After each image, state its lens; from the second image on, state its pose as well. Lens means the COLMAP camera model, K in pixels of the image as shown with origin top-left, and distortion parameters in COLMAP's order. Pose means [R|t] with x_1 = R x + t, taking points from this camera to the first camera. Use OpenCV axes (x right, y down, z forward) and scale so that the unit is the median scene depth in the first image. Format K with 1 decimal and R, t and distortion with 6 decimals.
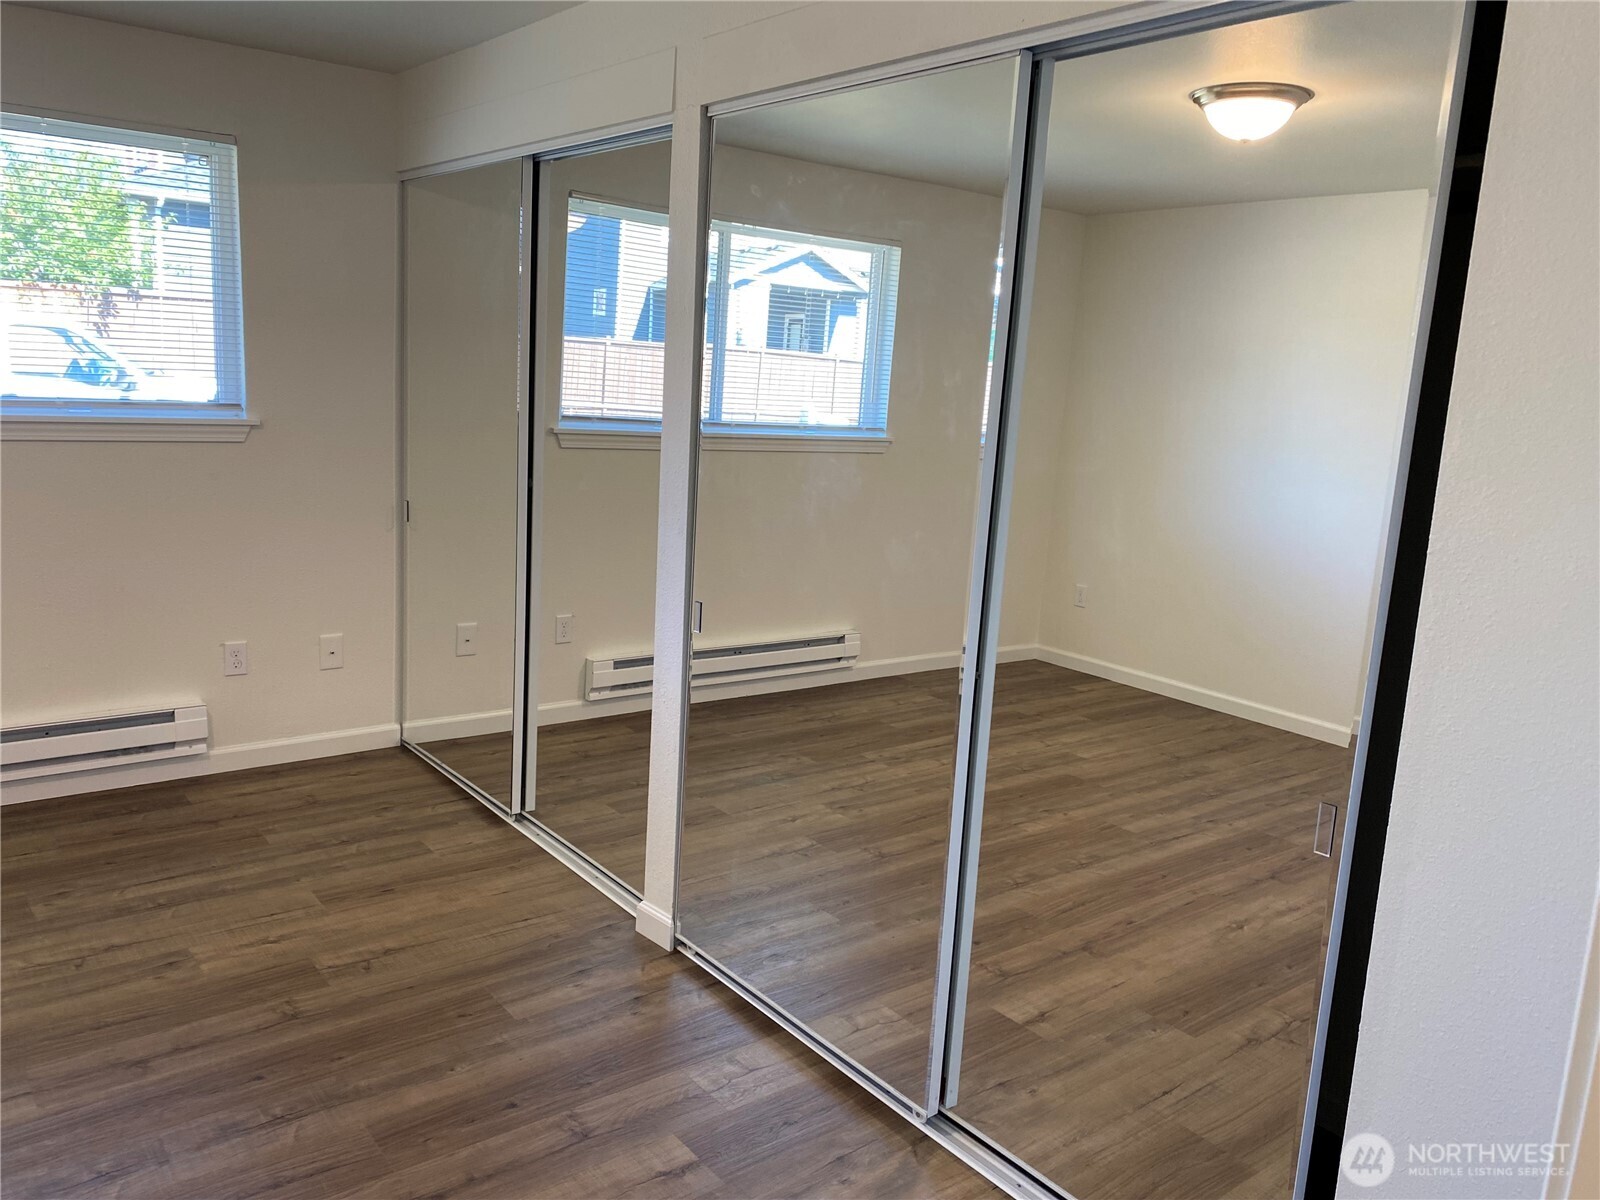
lens RADIAL K [[1230.7, 0, 807.2], [0, 1230.7, 596.5], [0, 0, 1]] dist [0.020924, -0.013339]
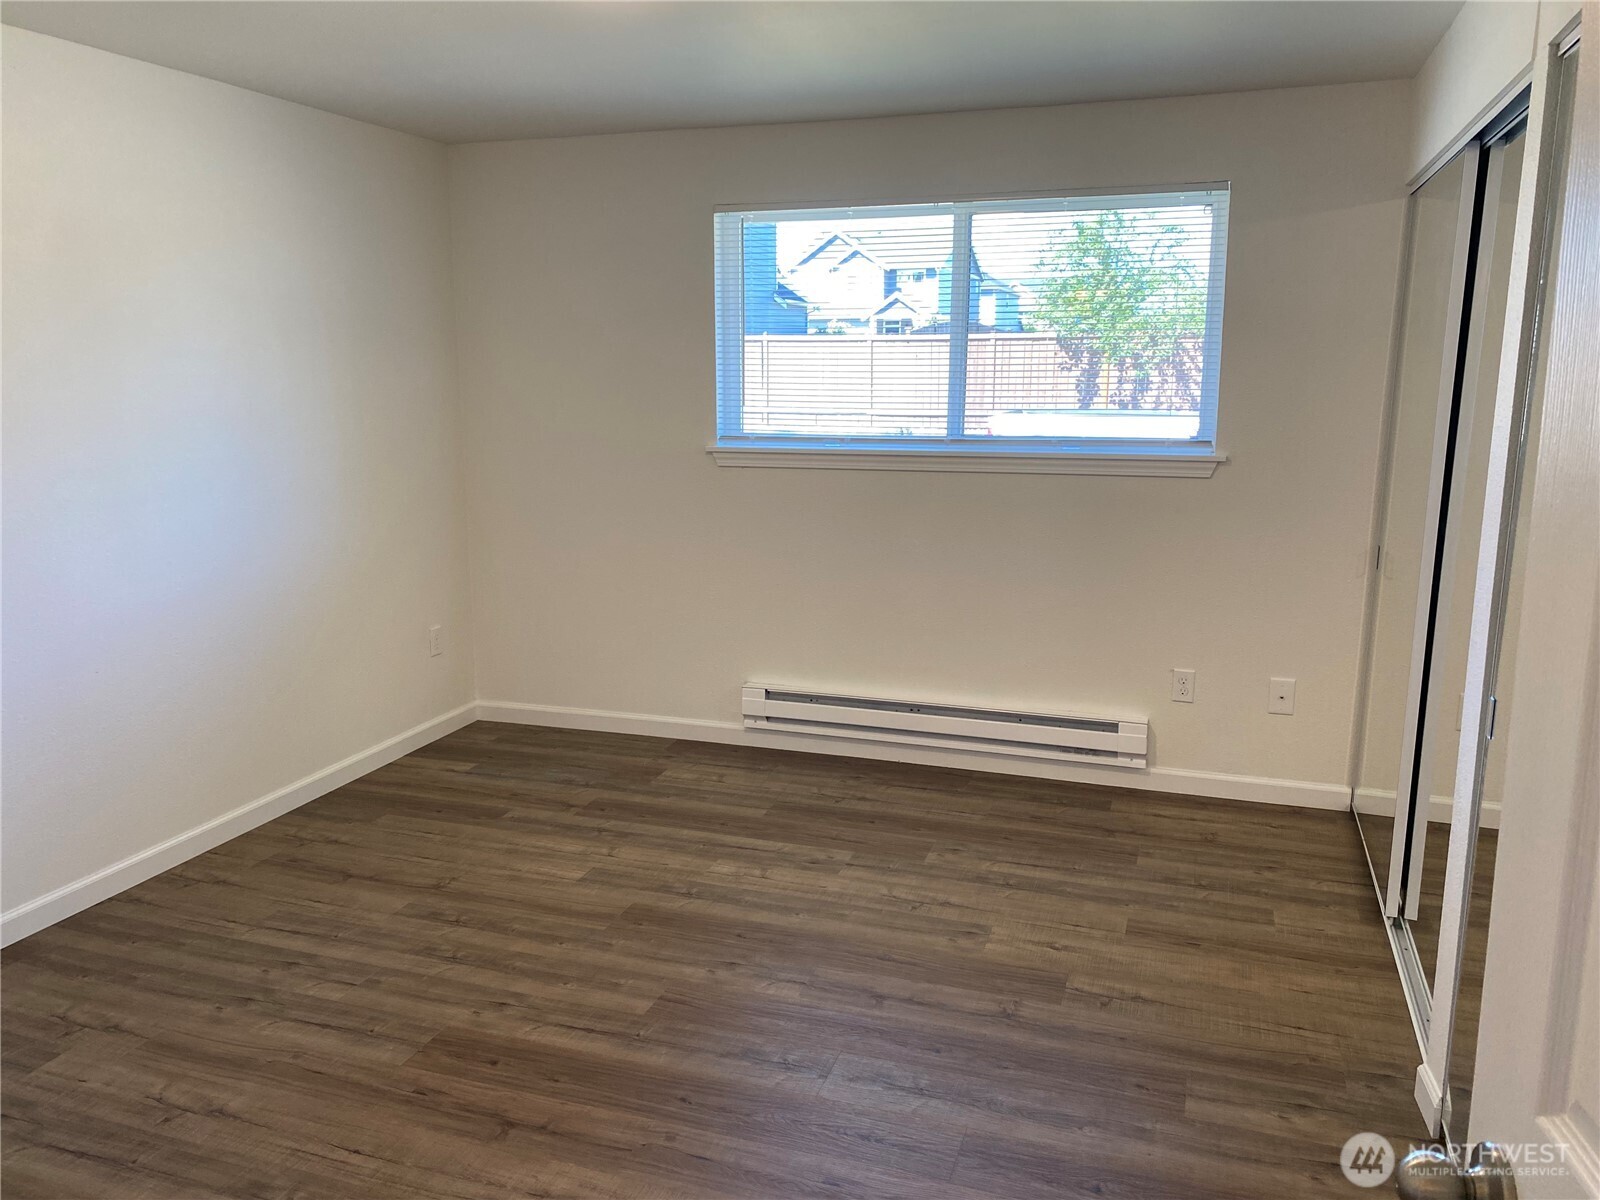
lens RADIAL K [[1230.7, 0, 801.4], [0, 1230.7, 598.8], [0, 0, 1]] dist [0.020924, -0.013339]
pose [[0.536396, 0.101359, -0.837858, 0.266960], [-0.127935, 0.991055, 0.037988, -0.024144], [0.834213, 0.086814, 0.544565, 0.196935]]
